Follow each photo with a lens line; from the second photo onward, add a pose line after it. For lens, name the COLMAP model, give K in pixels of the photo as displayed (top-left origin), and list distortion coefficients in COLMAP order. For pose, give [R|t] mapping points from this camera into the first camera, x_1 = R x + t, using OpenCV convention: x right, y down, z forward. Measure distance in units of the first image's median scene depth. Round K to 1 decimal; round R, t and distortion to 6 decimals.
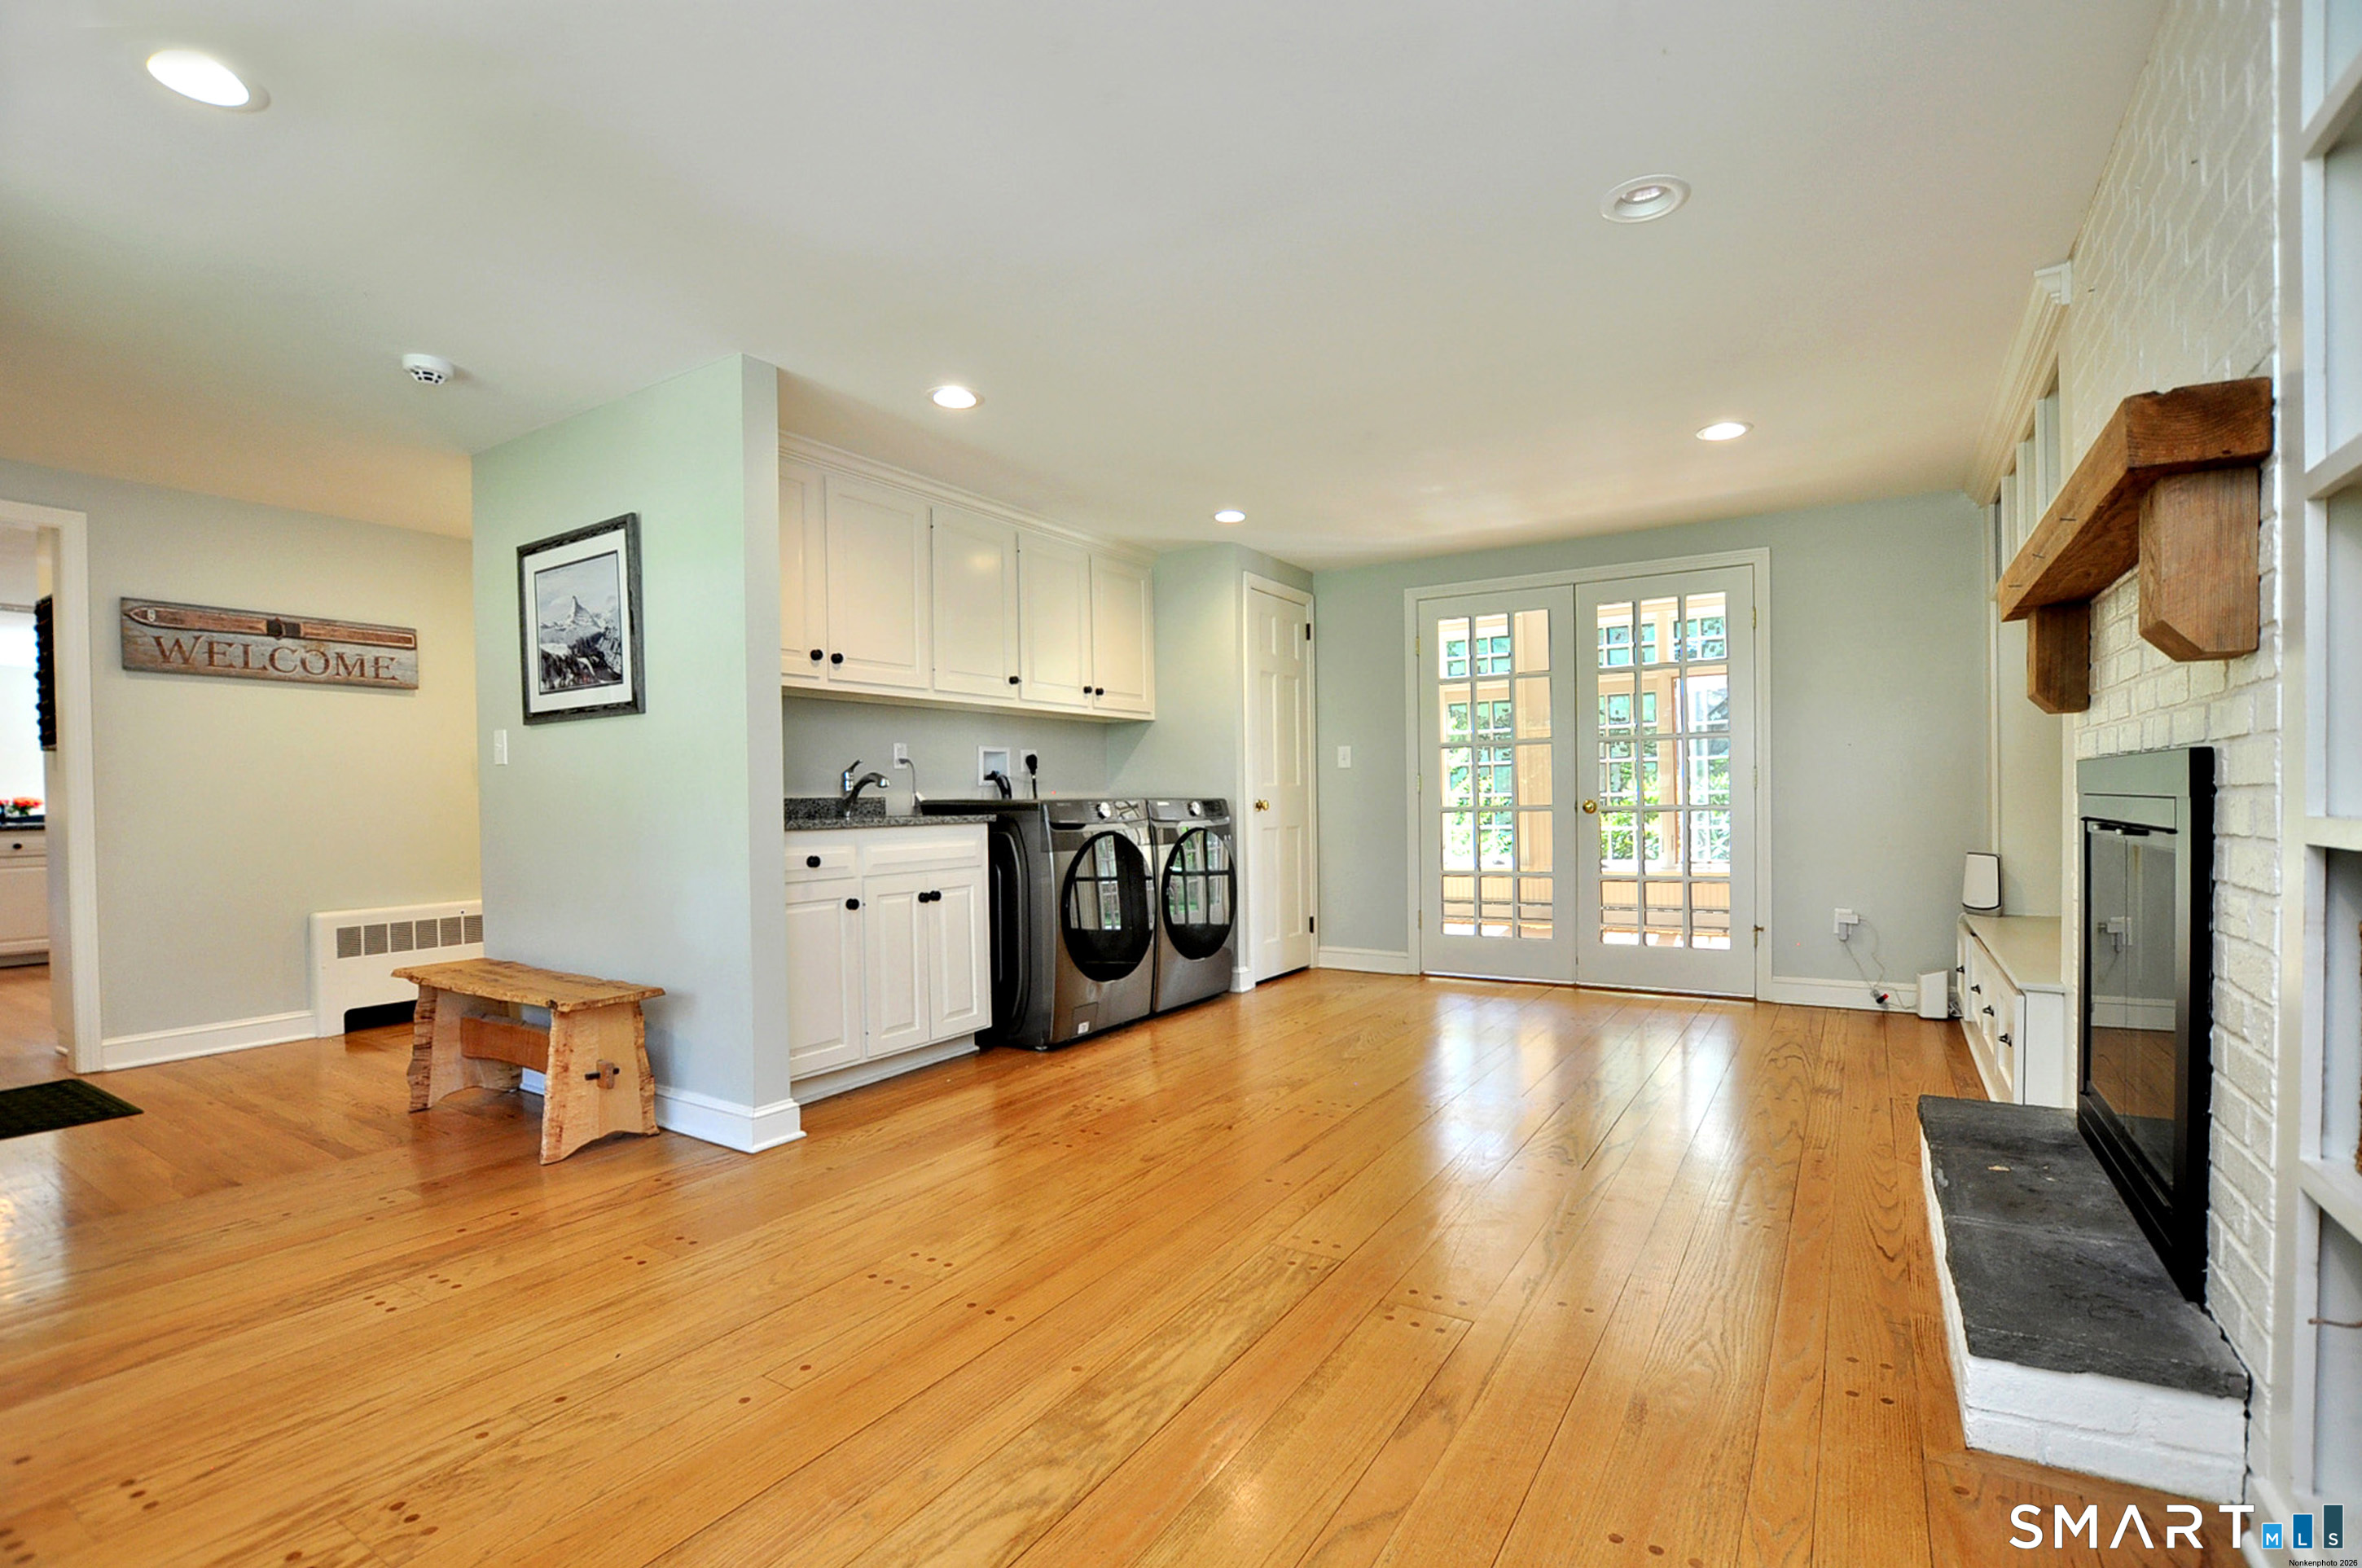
lens RADIAL K [[1058.9, 0, 1175.6], [0, 1058.9, 825.9], [0, 0, 1]] dist [-0.030296, 0.004353]
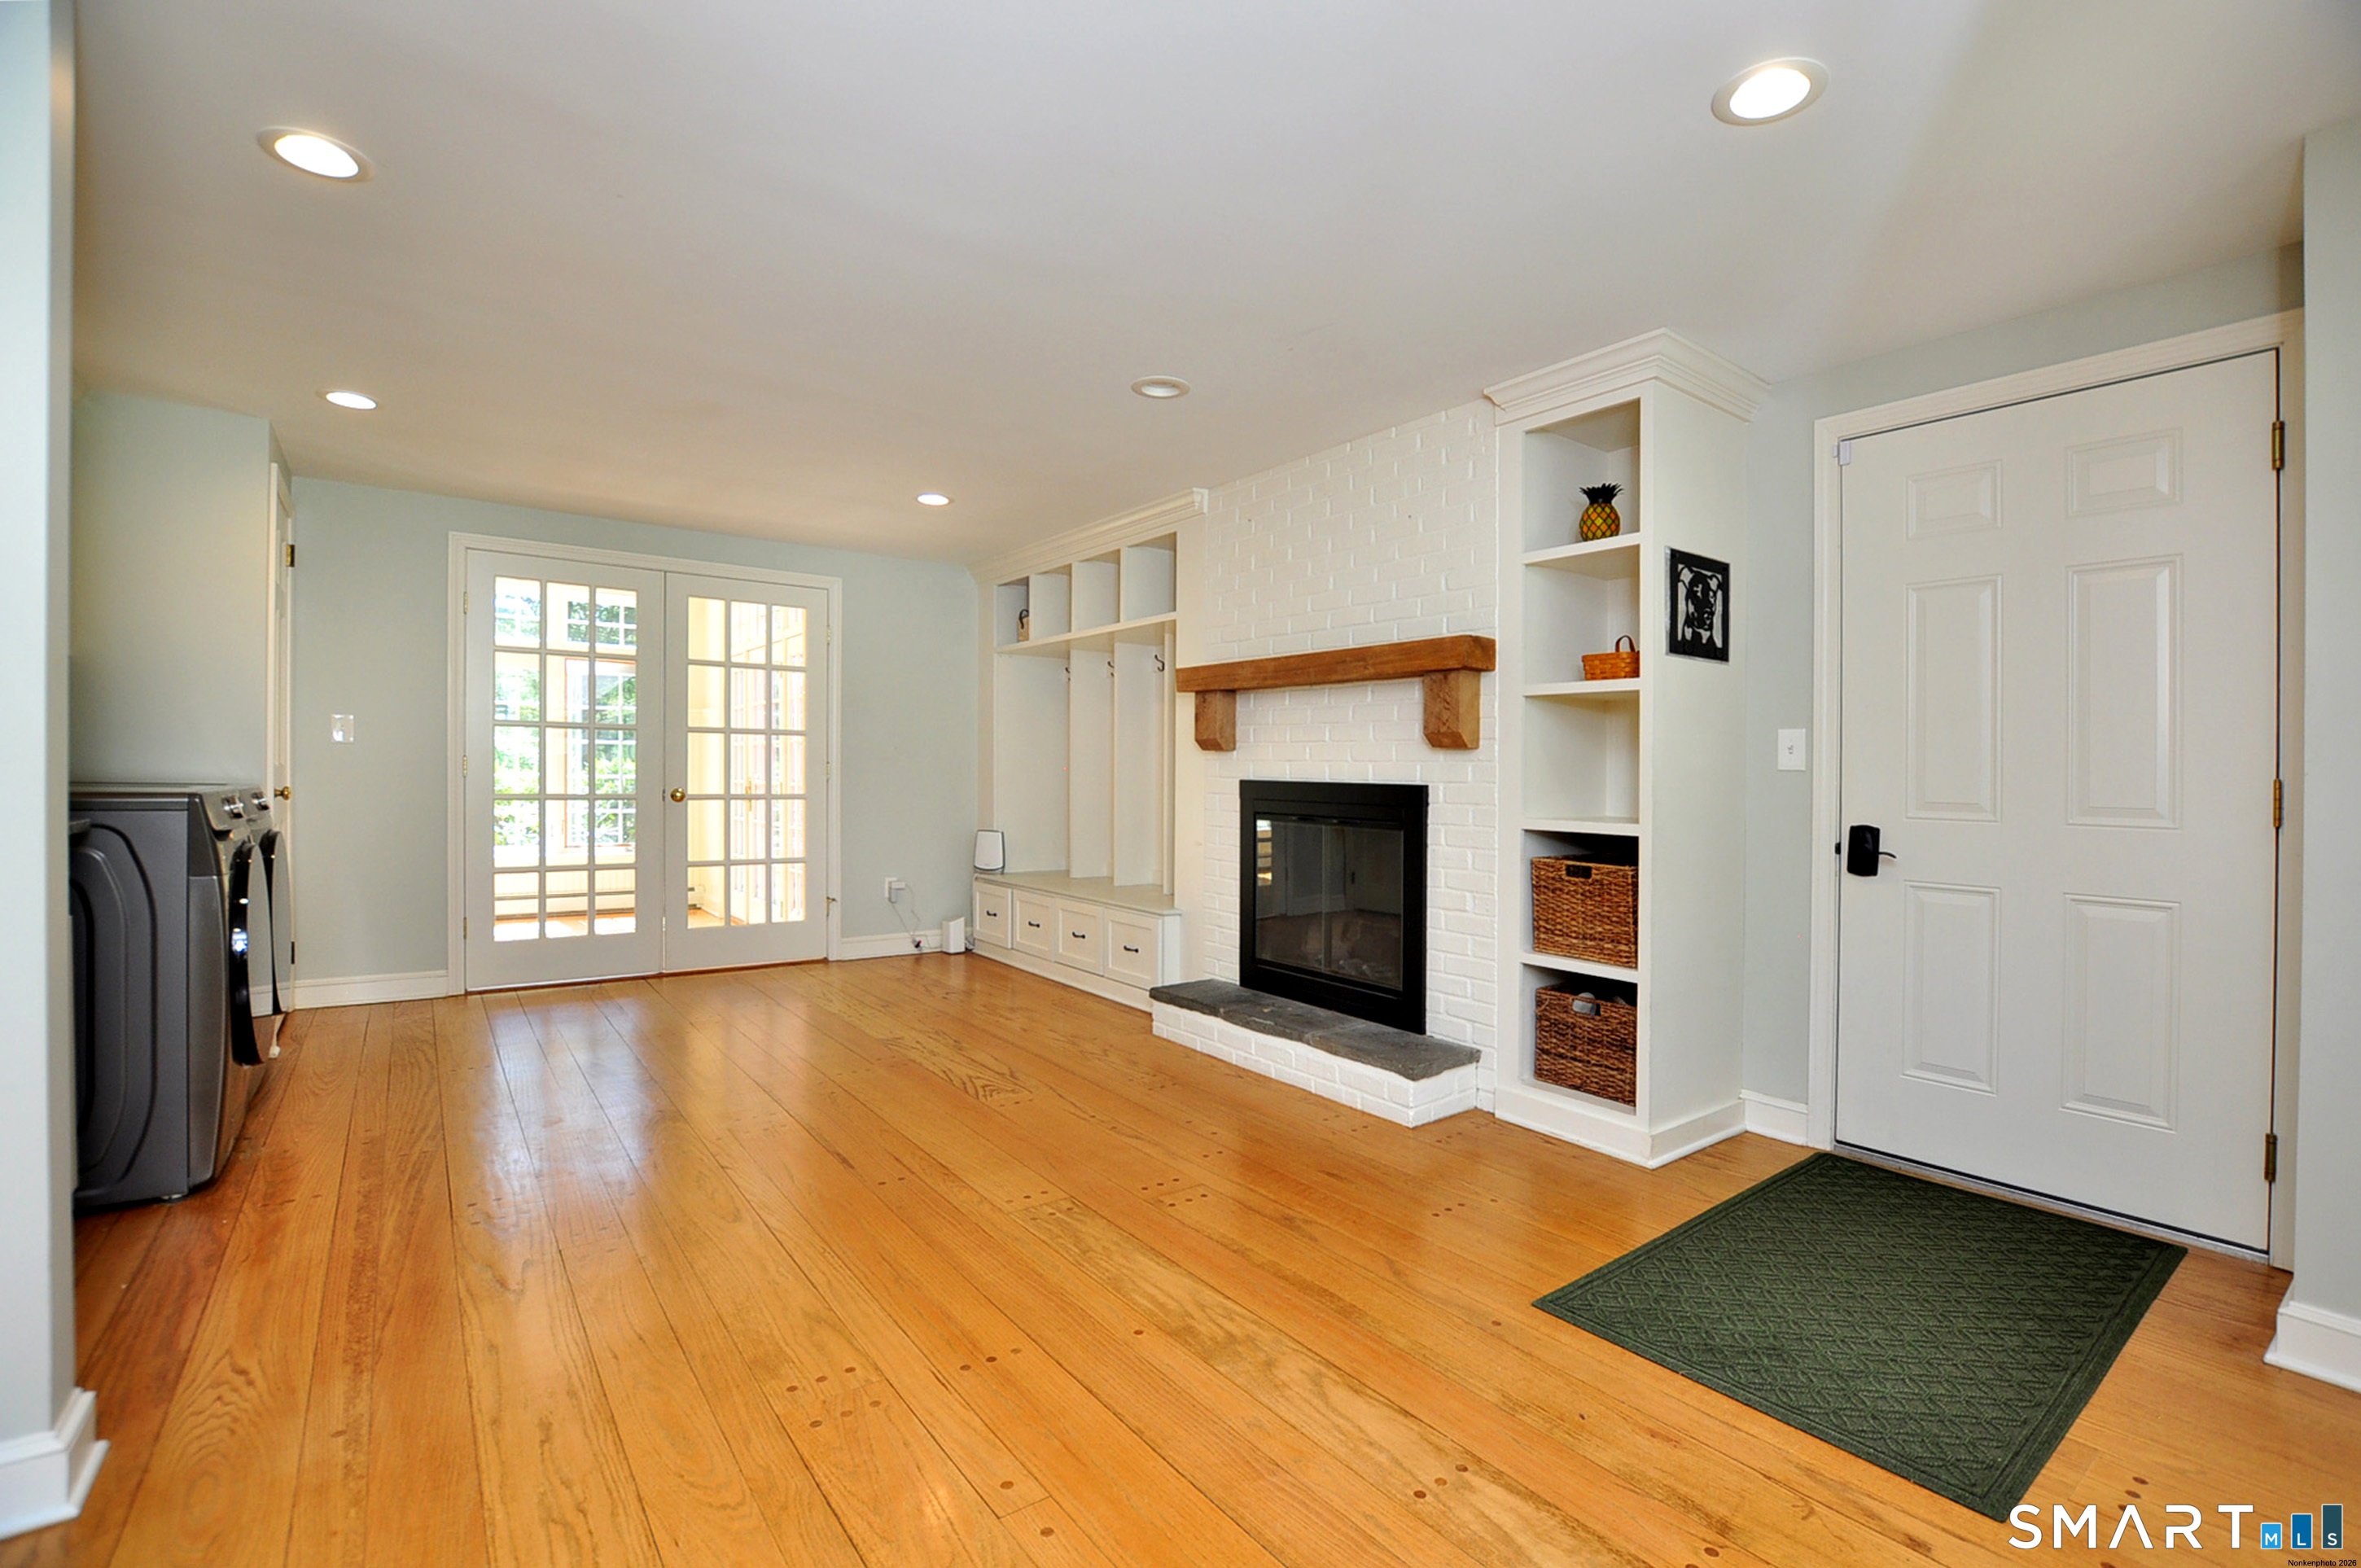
lens RADIAL K [[1058.4, 0, 1183.9], [0, 1058.4, 783.0], [0, 0, 1]] dist [-0.030296, 0.004353]
pose [[0.350548, 0.012177, 0.936465, -0.444445], [0.002721, 0.999898, -0.014020, -0.016531], [-0.936541, 0.007463, 0.350480, 0.226875]]
